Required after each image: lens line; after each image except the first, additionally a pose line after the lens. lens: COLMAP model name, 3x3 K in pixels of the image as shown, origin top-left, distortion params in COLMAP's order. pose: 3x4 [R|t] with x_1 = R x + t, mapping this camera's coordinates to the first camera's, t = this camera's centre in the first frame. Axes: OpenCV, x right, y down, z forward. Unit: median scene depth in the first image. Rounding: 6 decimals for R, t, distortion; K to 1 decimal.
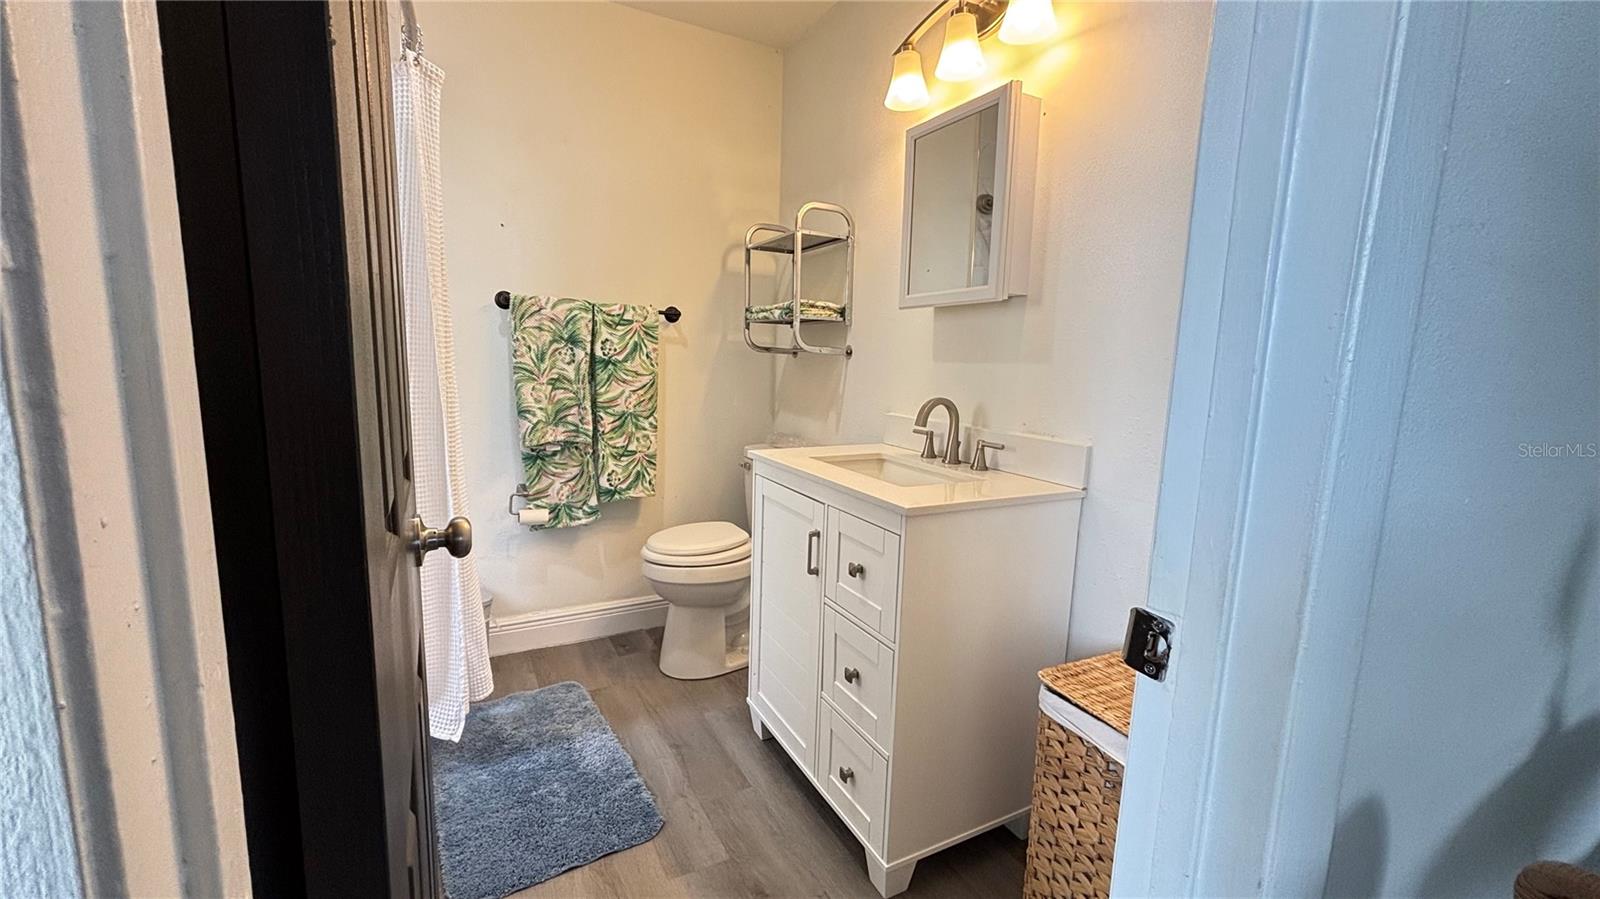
lens RADIAL K [[644.3, 0, 800.0], [0, 644.3, 449.5], [0, 0, 1]] dist [-0.007061, -0.000120]
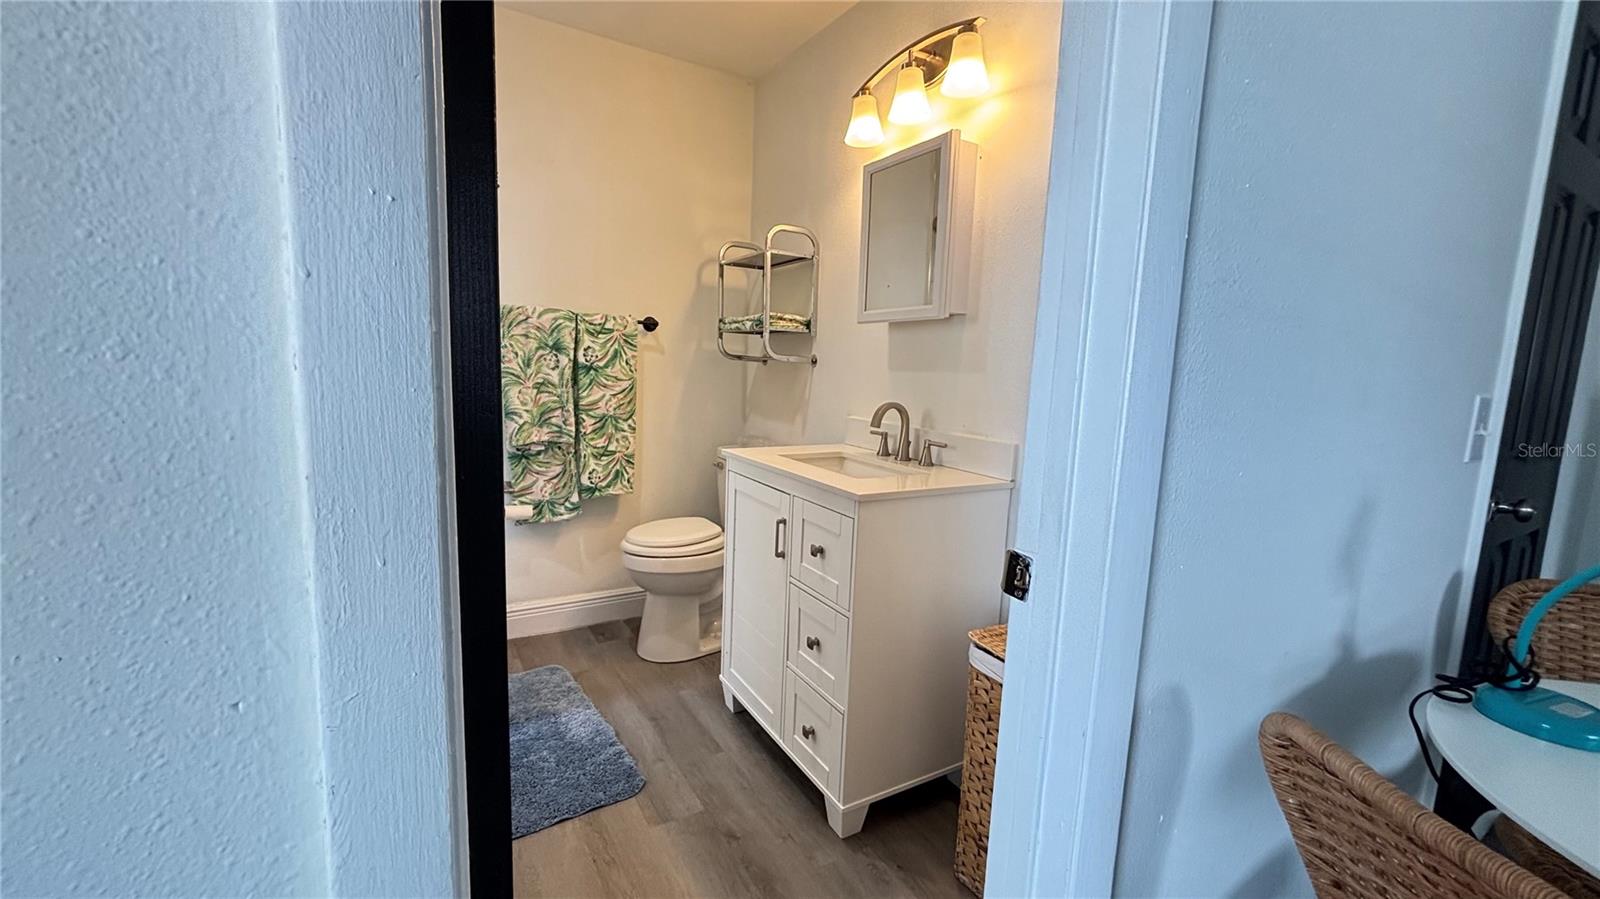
lens RADIAL K [[644.3, 0, 800.0], [0, 644.3, 449.5], [0, 0, 1]] dist [-0.007061, -0.000120]
pose [[0.998901, 0.003146, 0.046774, 0.001797], [-0.002655, 0.999941, -0.010568, 0.013110], [-0.046804, 0.010433, 0.998850, -0.106965]]
